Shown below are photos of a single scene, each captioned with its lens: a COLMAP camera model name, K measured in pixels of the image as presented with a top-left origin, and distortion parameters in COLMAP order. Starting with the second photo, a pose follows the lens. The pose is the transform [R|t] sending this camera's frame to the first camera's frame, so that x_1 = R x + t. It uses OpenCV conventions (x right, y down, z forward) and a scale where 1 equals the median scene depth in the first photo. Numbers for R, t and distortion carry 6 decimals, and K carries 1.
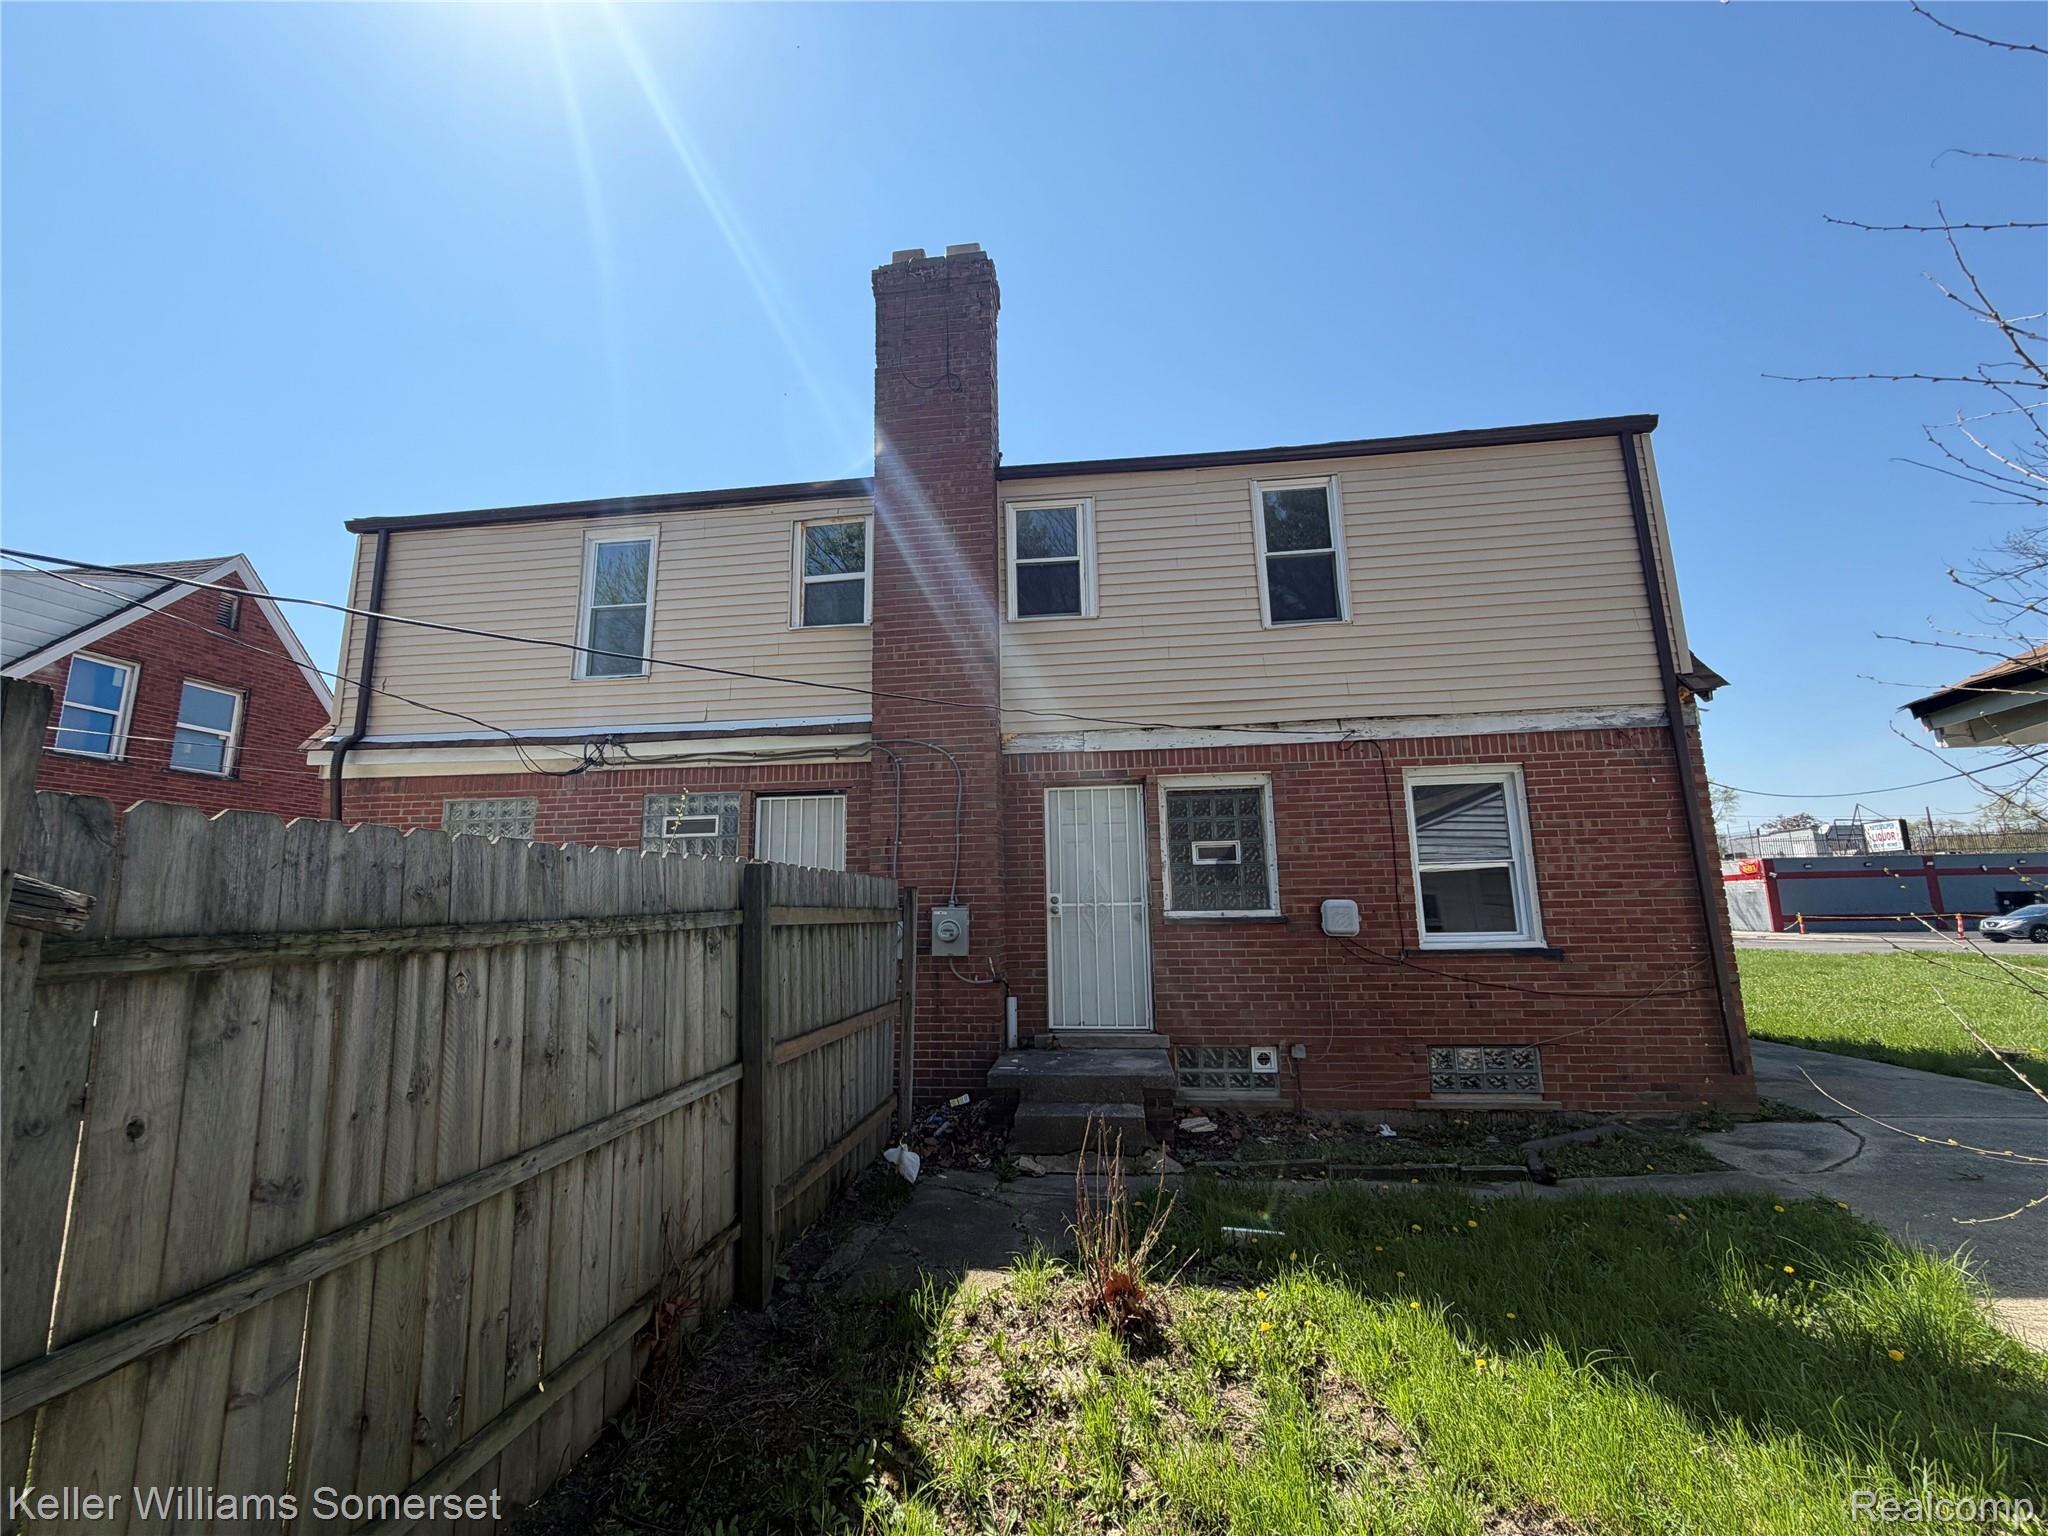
lens RADIAL K [[811.4, 0, 1020.8], [0, 811.4, 770.0], [0, 0, 1]] dist [-0.001204, 0.000381]
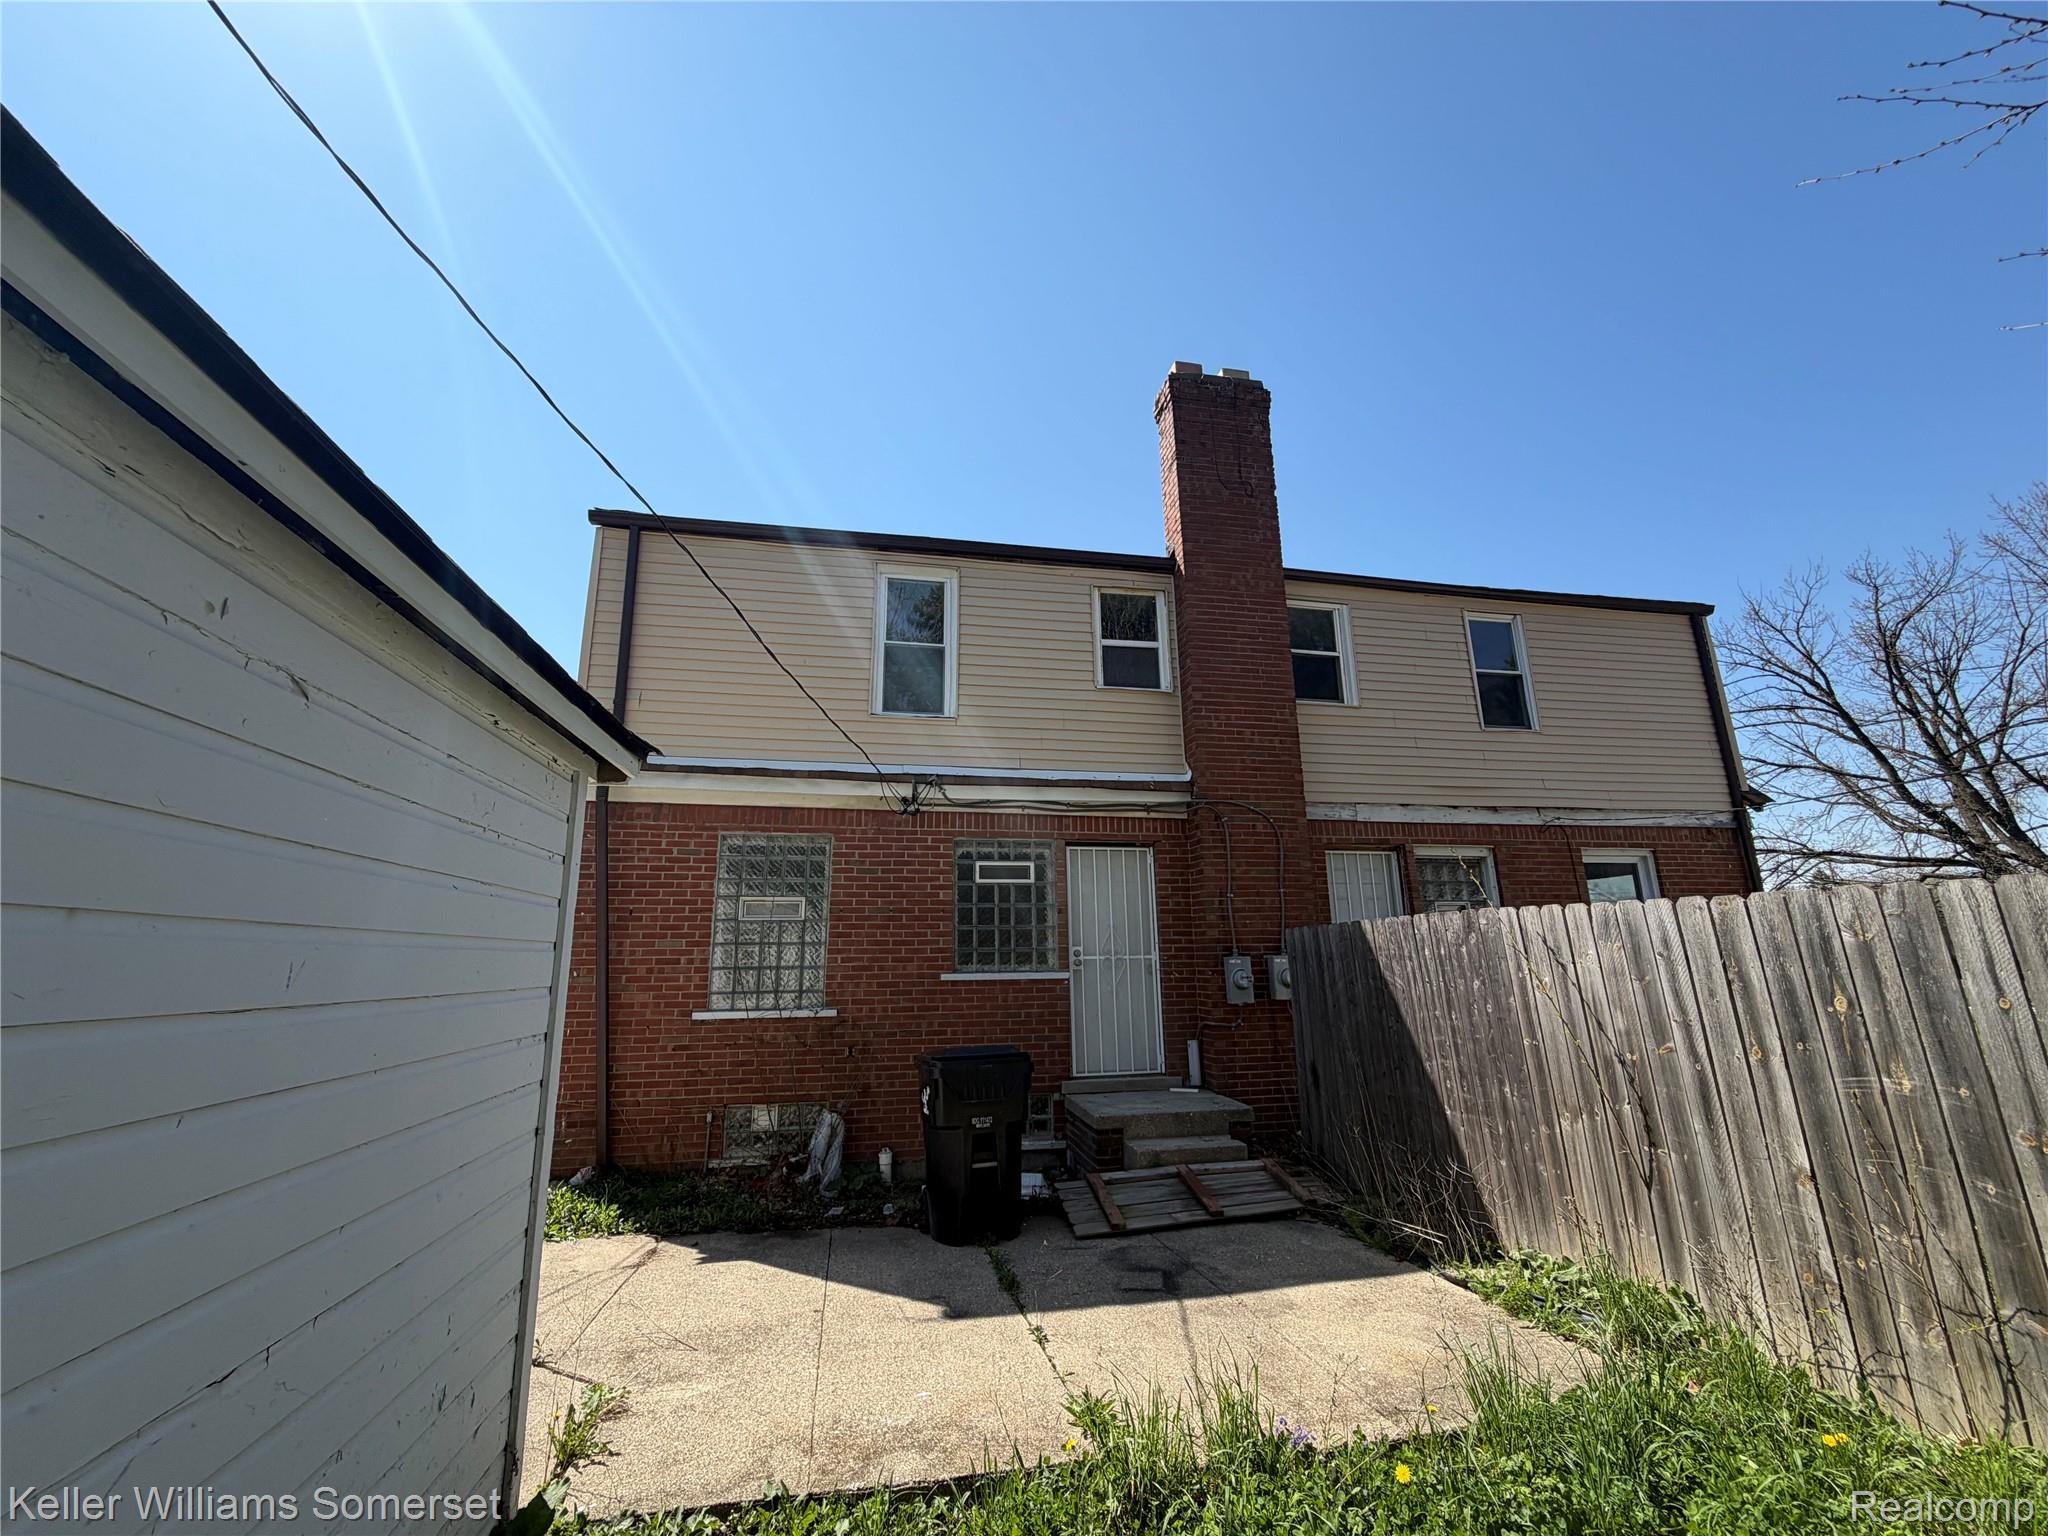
lens RADIAL K [[811.4, 0, 1020.8], [0, 811.4, 770.0], [0, 0, 1]] dist [-0.001204, 0.000381]
pose [[0.952185, 0.076117, 0.295887, -0.703321], [-0.055980, 0.995539, -0.075955, 0.019235], [-0.300349, 0.055759, 0.952198, 0.034631]]
